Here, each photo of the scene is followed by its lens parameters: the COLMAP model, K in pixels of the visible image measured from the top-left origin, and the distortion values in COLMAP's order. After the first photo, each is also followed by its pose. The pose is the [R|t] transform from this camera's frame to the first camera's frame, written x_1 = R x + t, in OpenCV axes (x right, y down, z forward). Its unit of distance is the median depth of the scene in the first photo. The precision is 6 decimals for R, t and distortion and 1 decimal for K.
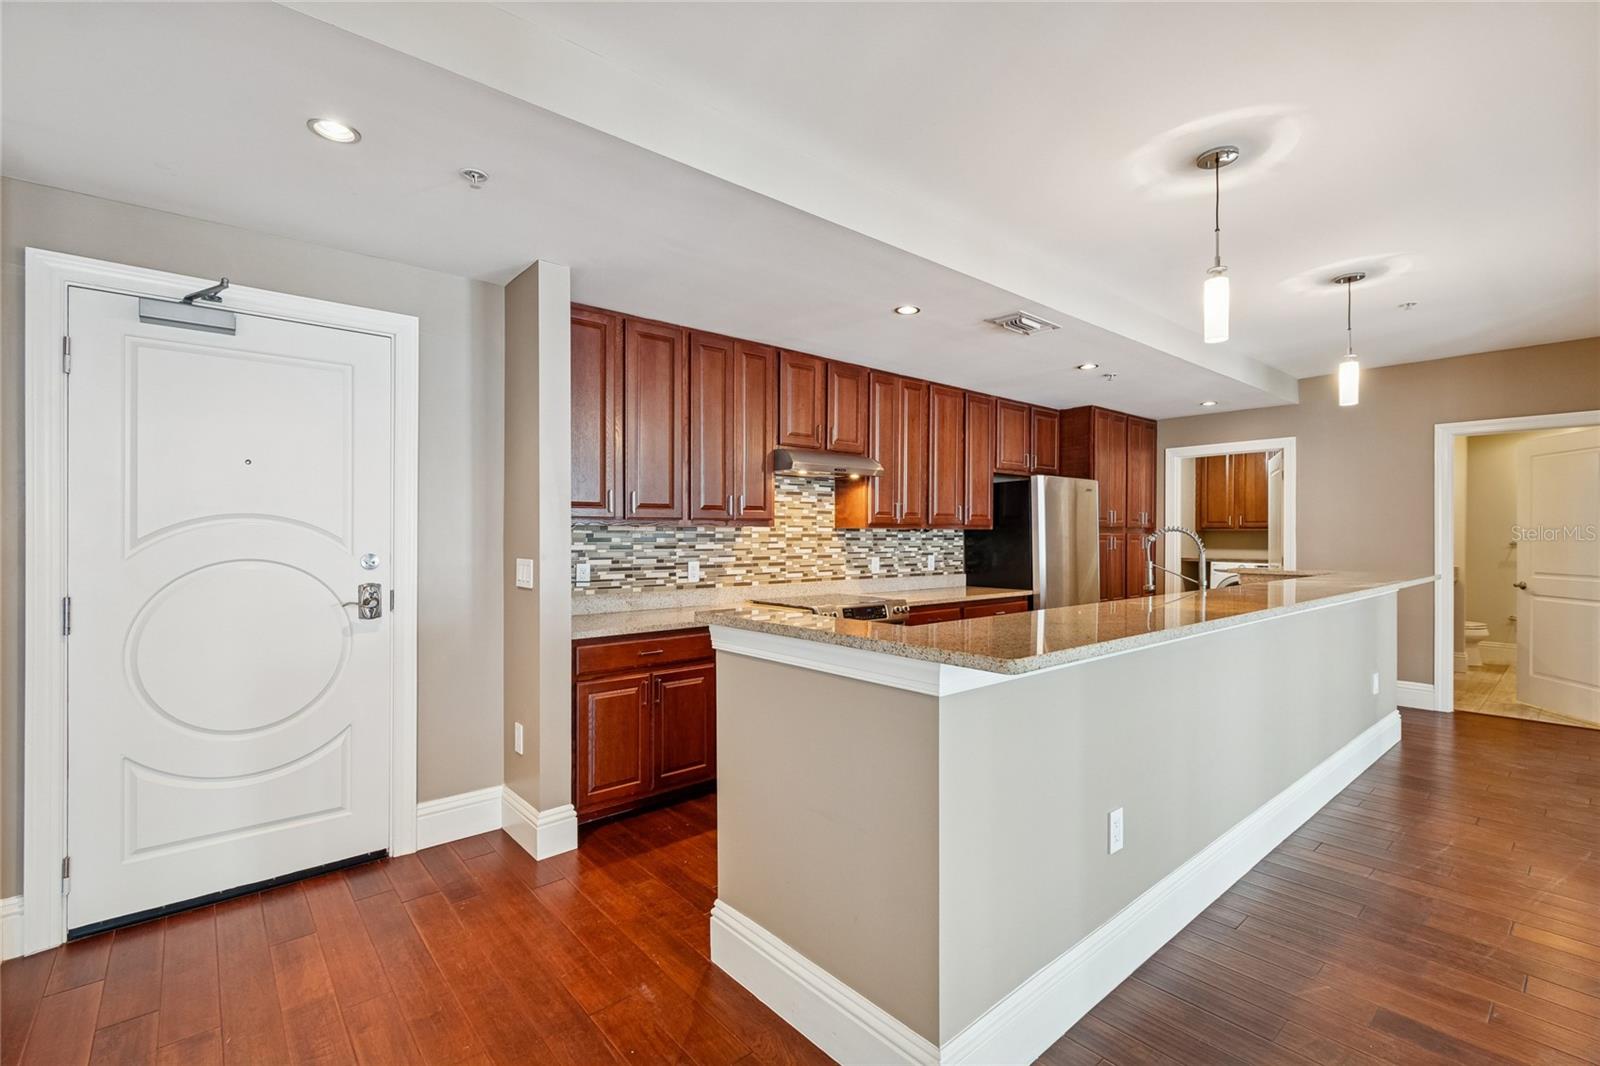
lens RADIAL K [[710.5, 0, 811.1], [0, 710.5, 539.2], [0, 0, 1]] dist [0.001526, -0.000657]
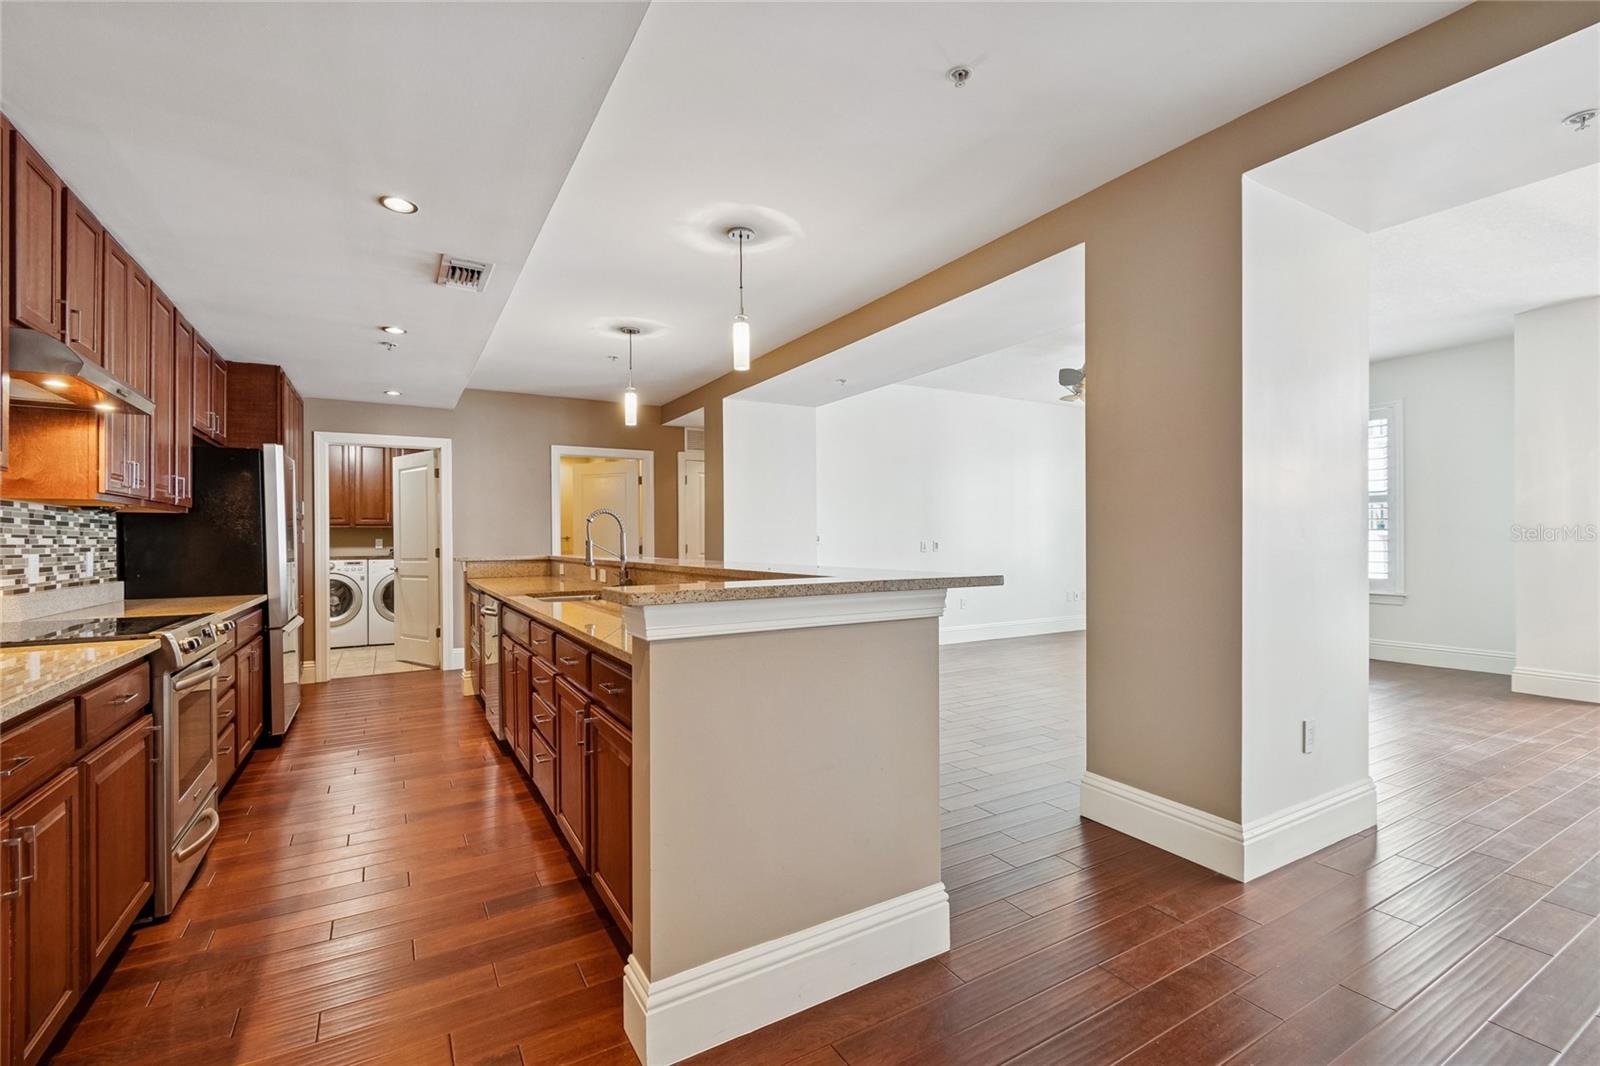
lens RADIAL K [[710.5, 0, 811.1], [0, 710.5, 539.2], [0, 0, 1]] dist [0.001526, -0.000657]
pose [[0.179410, -0.000729, 0.983774, -0.380639], [0.011772, 0.999930, -0.001406, 0.023386], [-0.983704, 0.011833, 0.179406, 0.326440]]
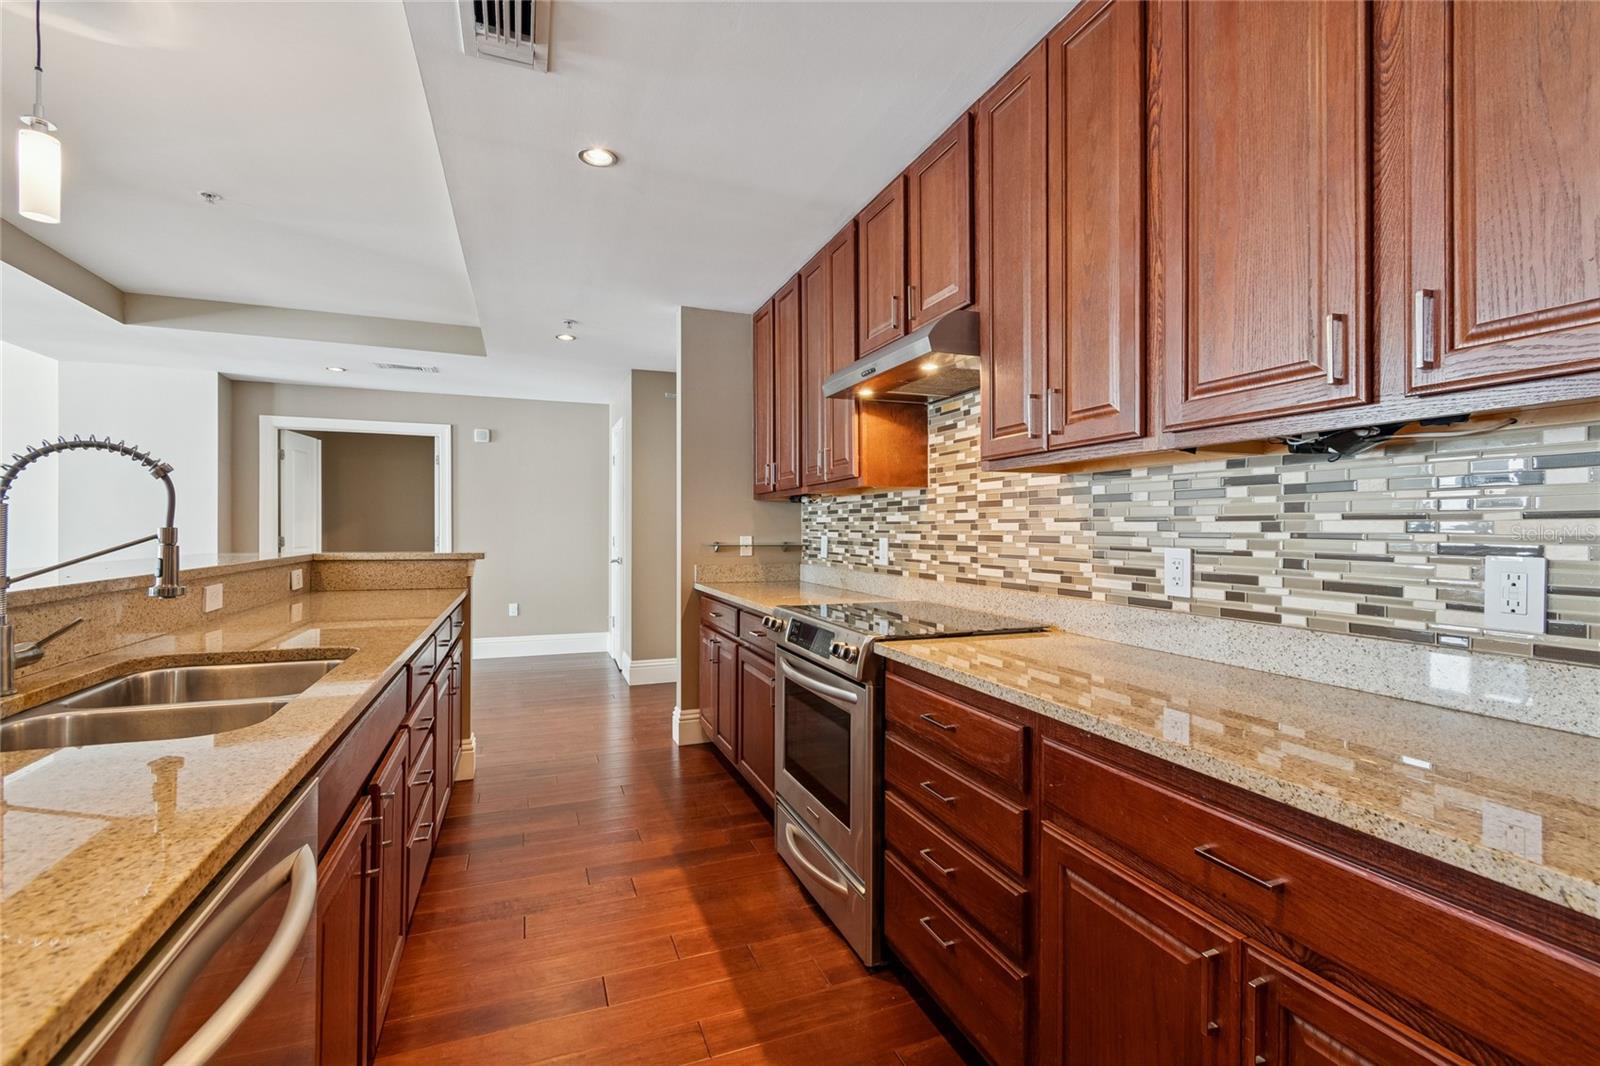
lens RADIAL K [[702.5, 0, 804.1], [0, 702.5, 531.3], [0, 0, 1]] dist [0.000468, -0.000408]
pose [[-0.337874, 0.002316, -0.941189, 0.505898], [-0.007562, 0.999958, 0.005176, 0.018386], [0.941161, 0.008866, -0.337842, 1.031001]]
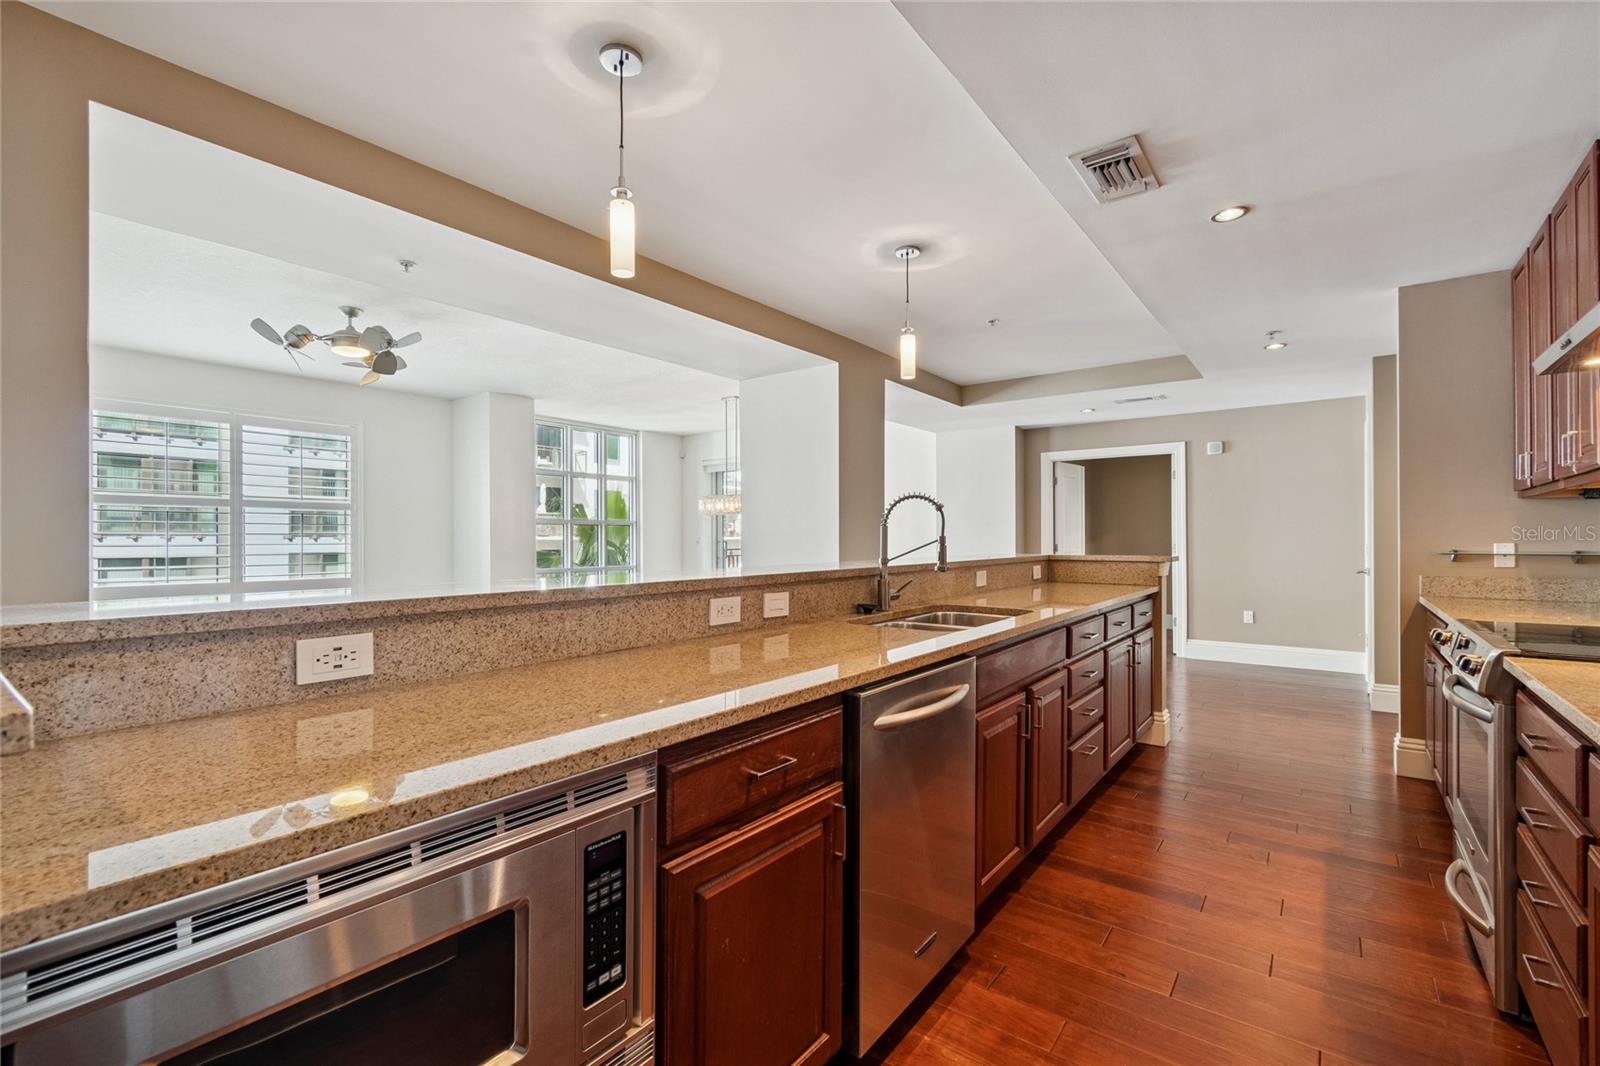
lens RADIAL K [[710.5, 0, 811.1], [0, 710.5, 539.2], [0, 0, 1]] dist [0.001526, -0.000657]
pose [[-0.977231, 0.004277, -0.212133, 0.544783], [0.003134, 0.999979, 0.005728, 0.019189], [0.212153, 0.004933, -0.977224, 1.215380]]
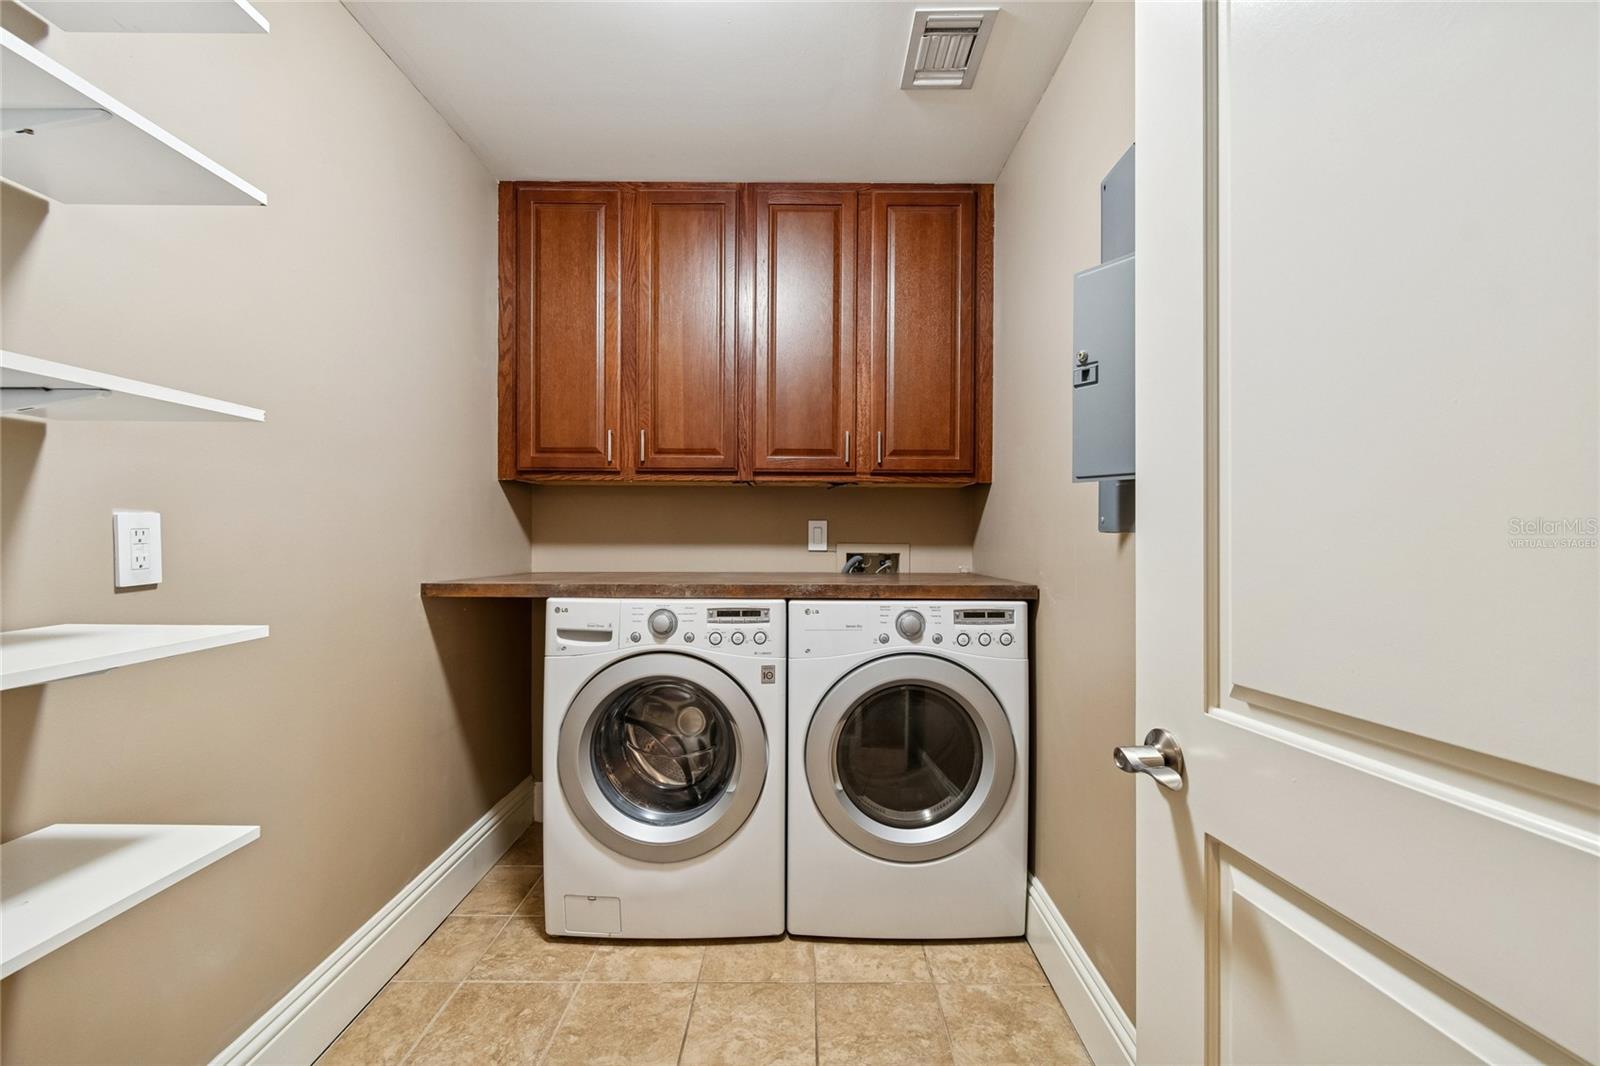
lens RADIAL K [[702.5, 0, 804.1], [0, 702.5, 531.3], [0, 0, 1]] dist [0.000468, -0.000408]
pose [[0.657279, 0.005247, 0.753629, 0.781782], [-0.000238, 0.999977, -0.006754, 0.019361], [-0.753647, 0.004260, 0.657265, 1.381868]]
